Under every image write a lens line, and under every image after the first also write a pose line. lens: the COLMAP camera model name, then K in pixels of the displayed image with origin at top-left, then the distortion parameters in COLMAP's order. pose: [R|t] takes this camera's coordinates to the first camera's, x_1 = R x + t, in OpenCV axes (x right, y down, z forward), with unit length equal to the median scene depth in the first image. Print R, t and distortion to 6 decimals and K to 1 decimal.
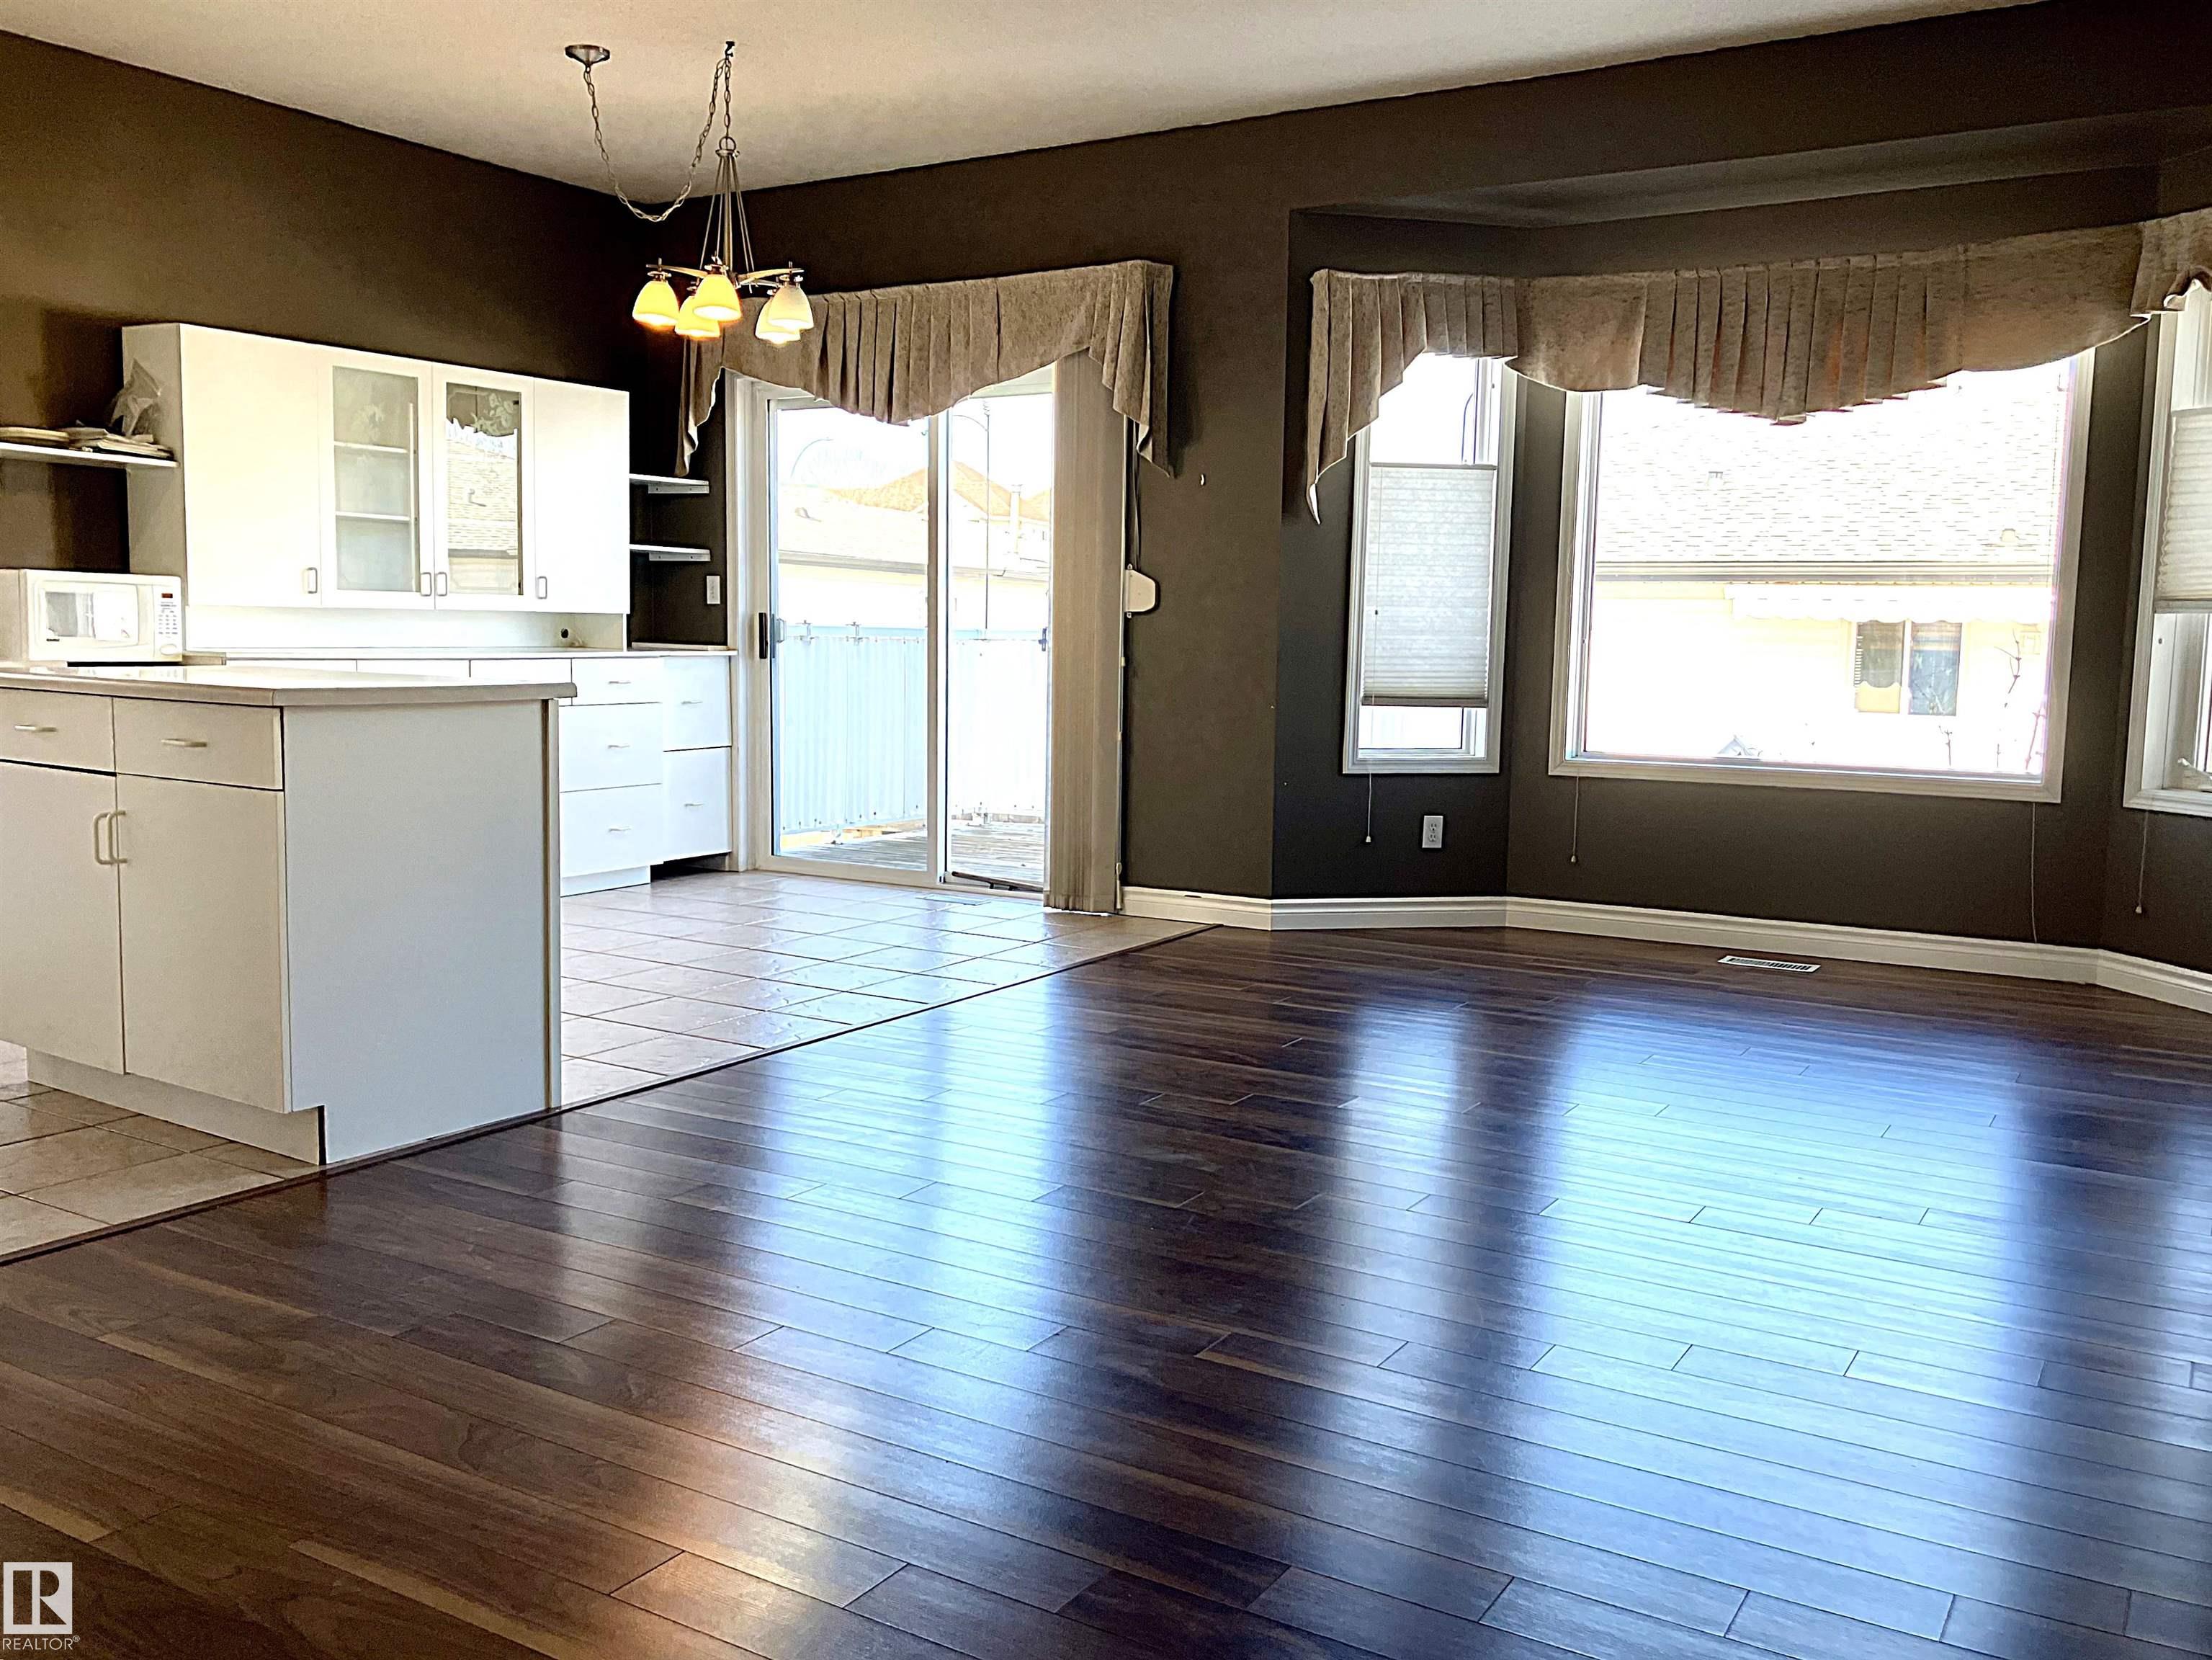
lens RADIAL K [[1792.6, 0, 1109.1], [0, 1792.6, 817.7], [0, 0, 1]] dist [0.102754, -0.140798]
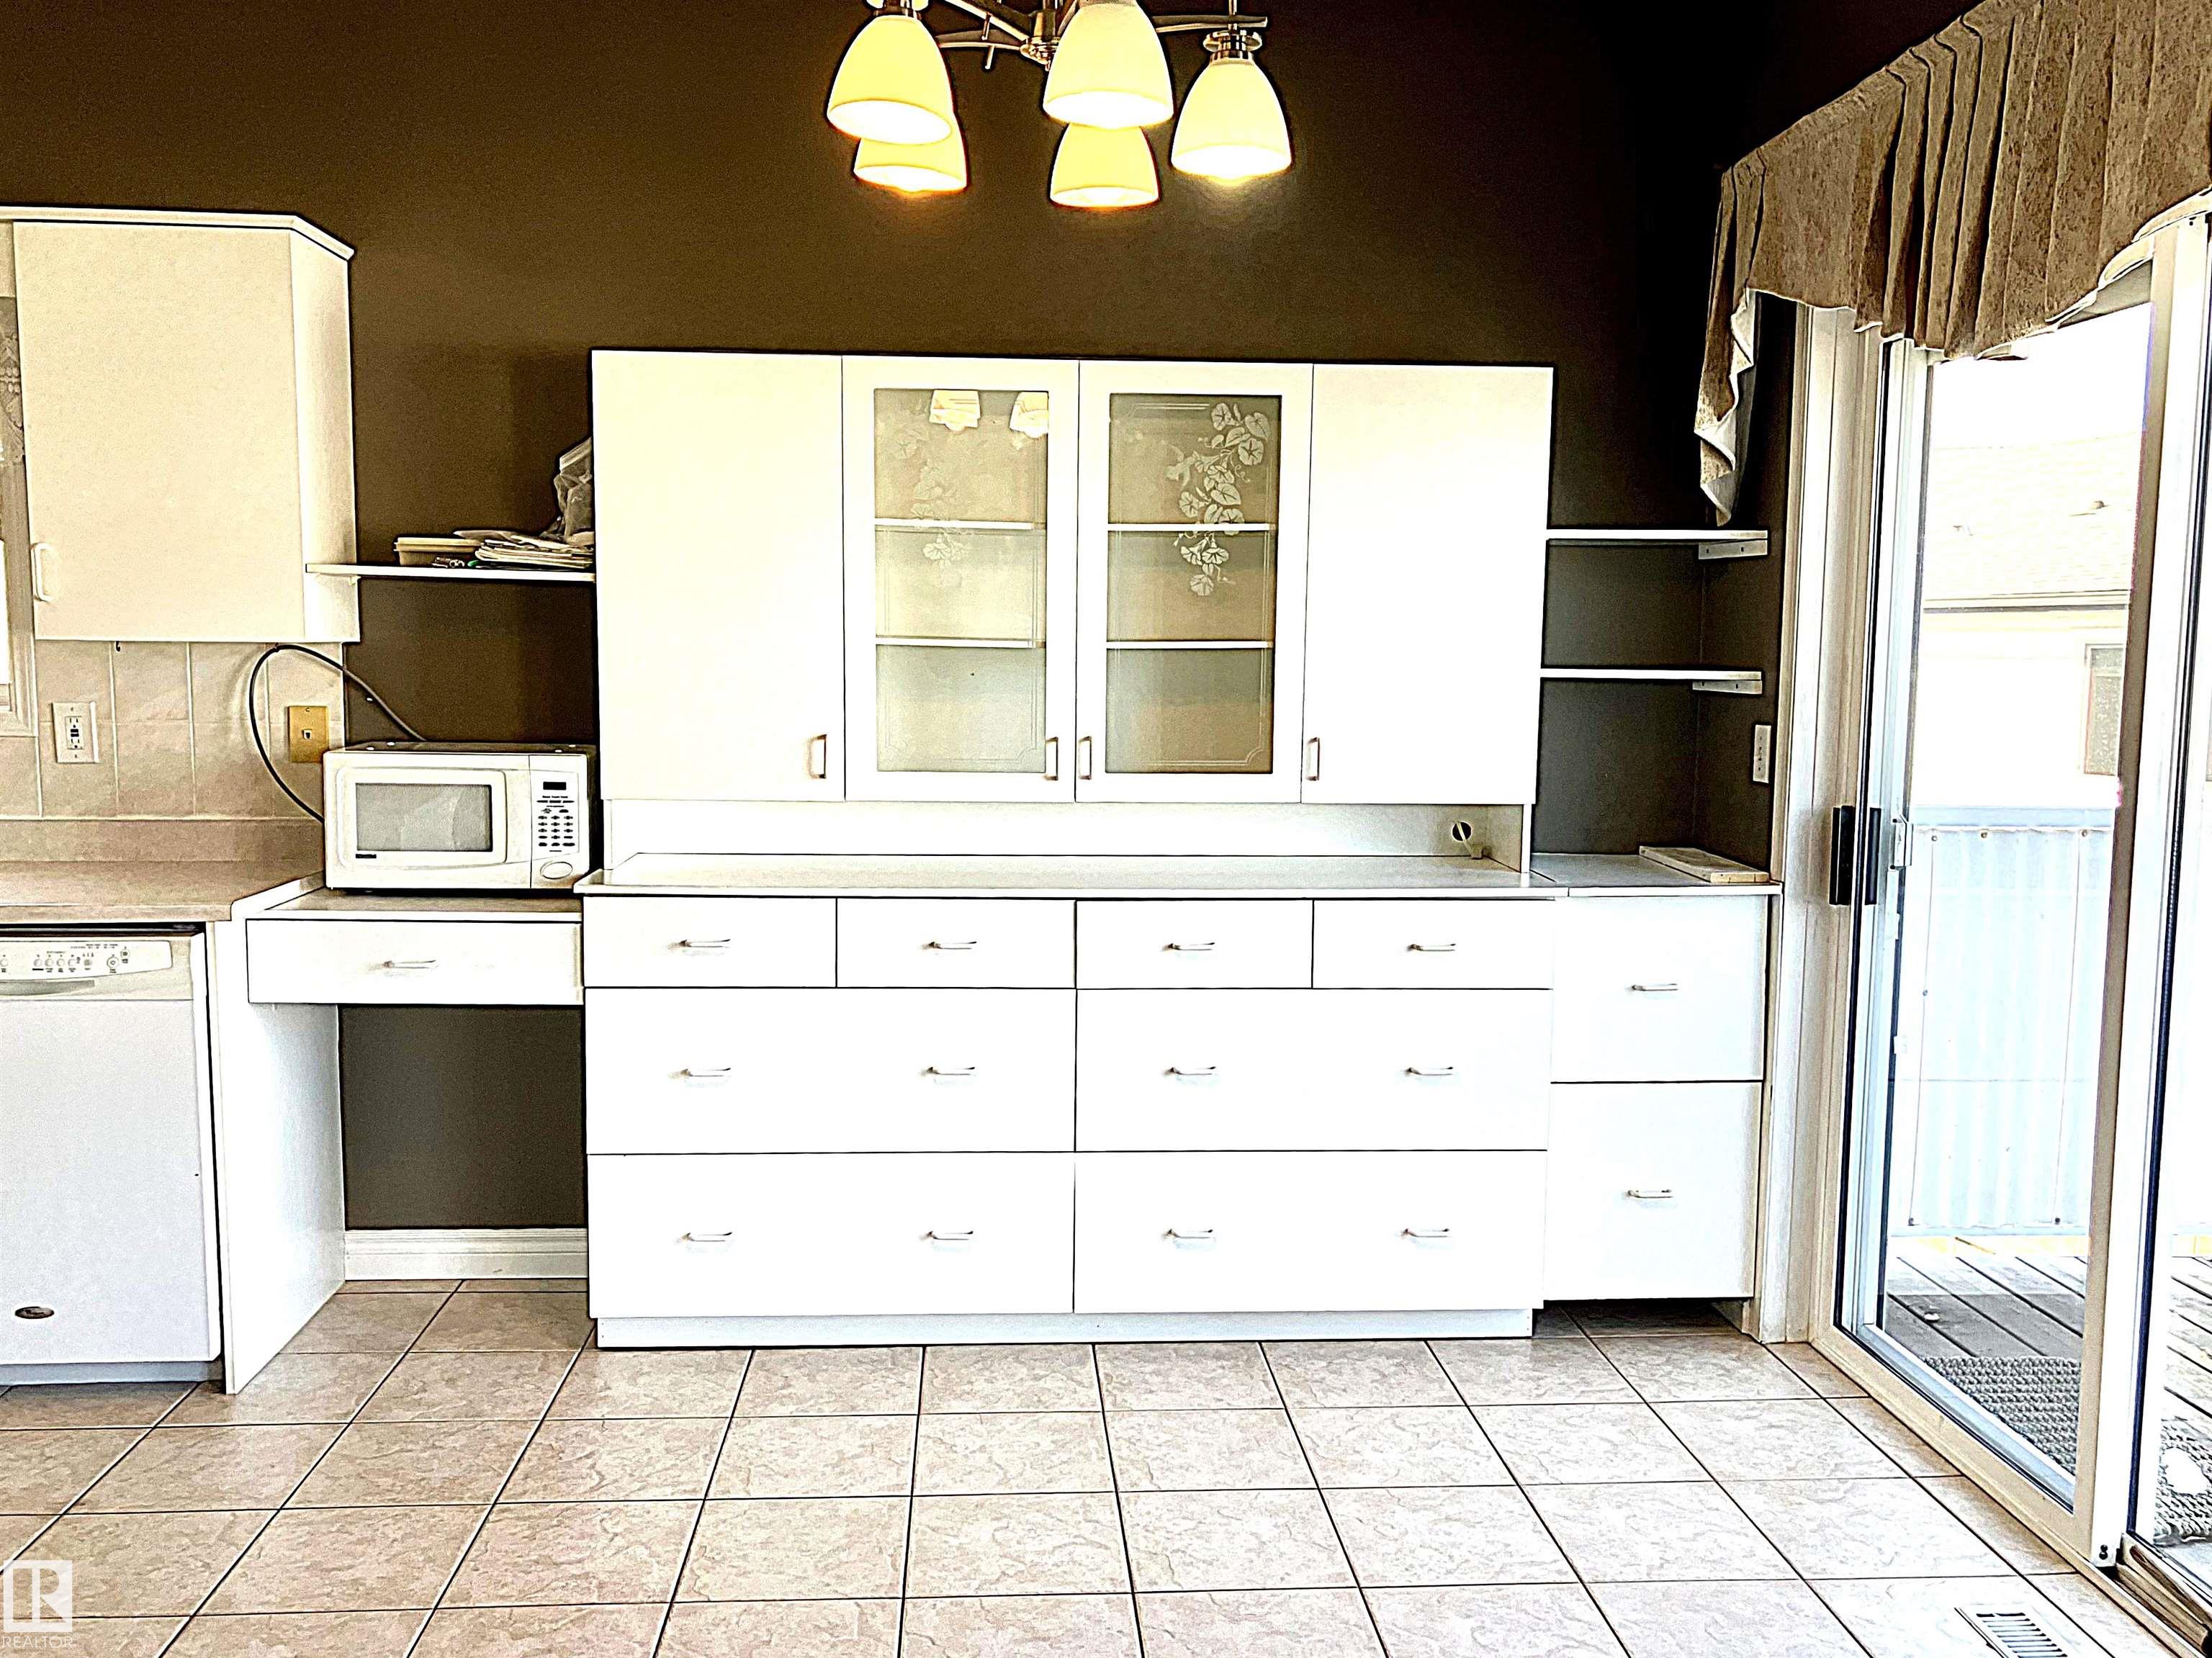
lens RADIAL K [[1865.2, 0, 1093.3], [0, 1865.2, 849.8], [0, 0, 1]] dist [0.010948, -0.003214]
pose [[0.578836, 0.074282, -0.812054, 0.088511], [-0.091022, 0.995505, 0.026182, -0.104030], [0.810348, 0.058760, 0.582995, 0.604025]]
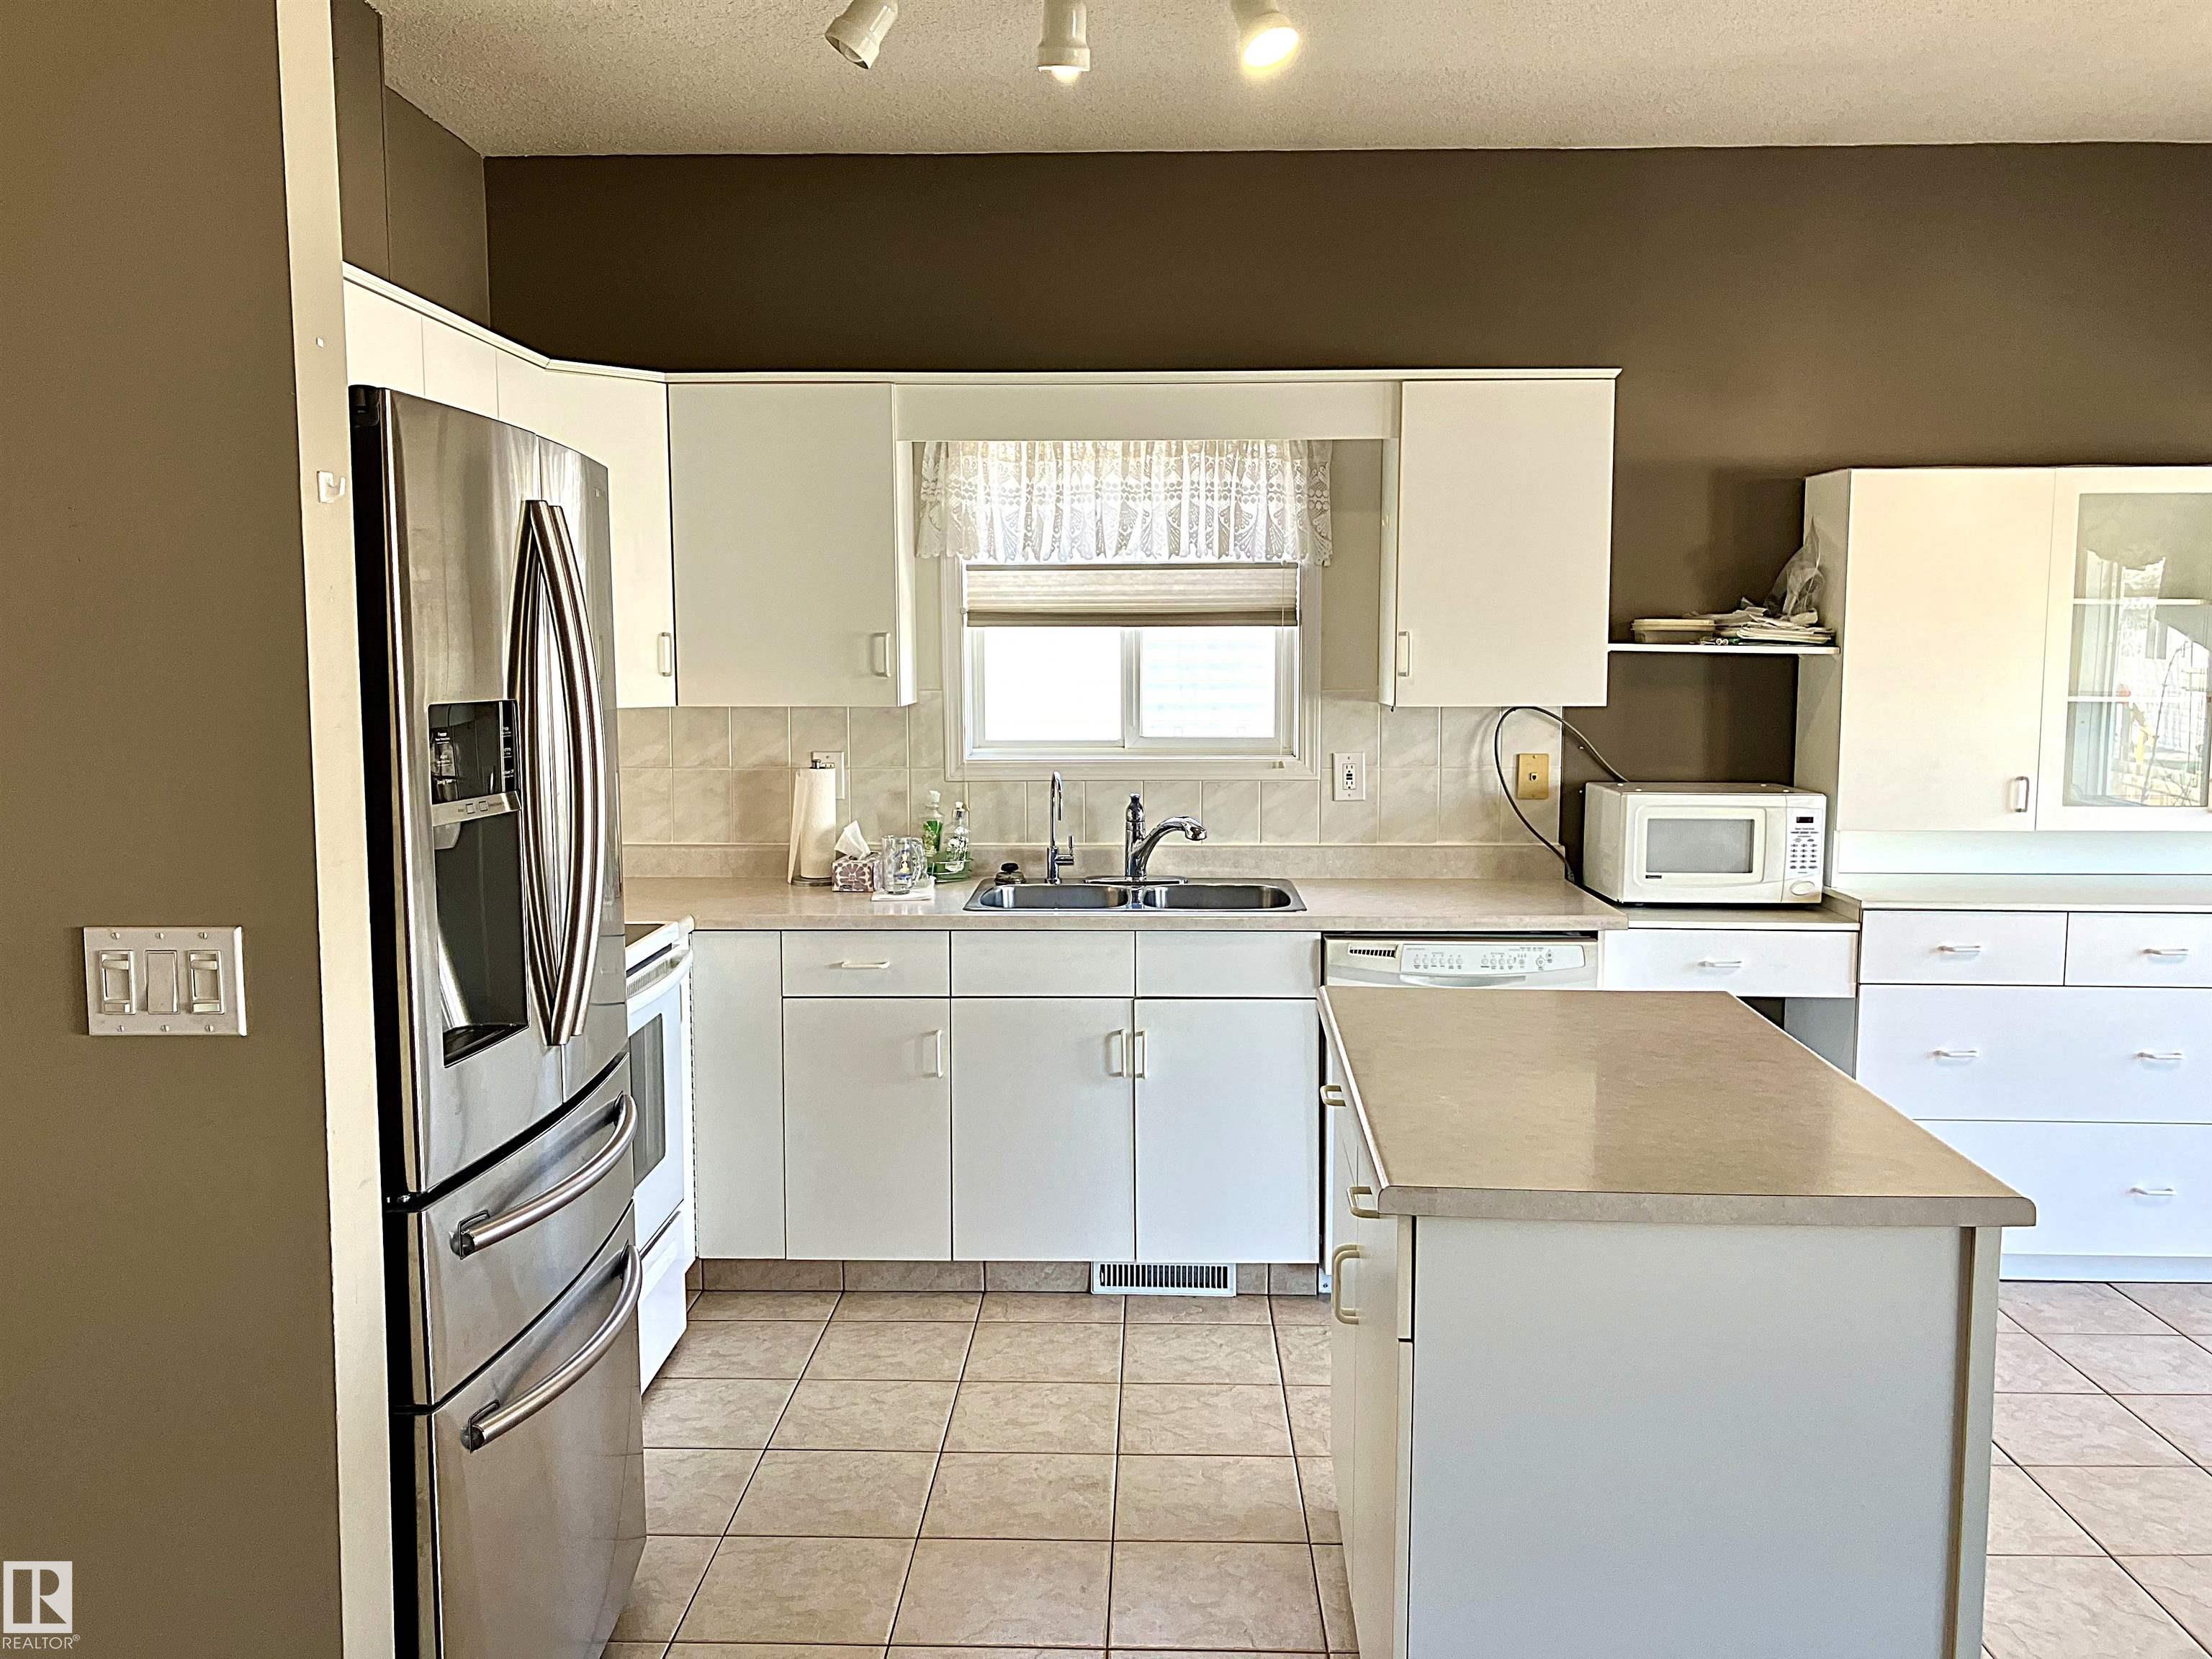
lens RADIAL K [[1792.4, 0, 1109.1], [0, 1792.4, 817.2], [0, 0, 1]] dist [0.102754, -0.140798]
pose [[0.501050, 0.063430, -0.863091, 0.001369], [-0.086197, 0.996009, 0.023159, -0.089861], [0.861115, 0.062792, 0.504518, 0.276025]]
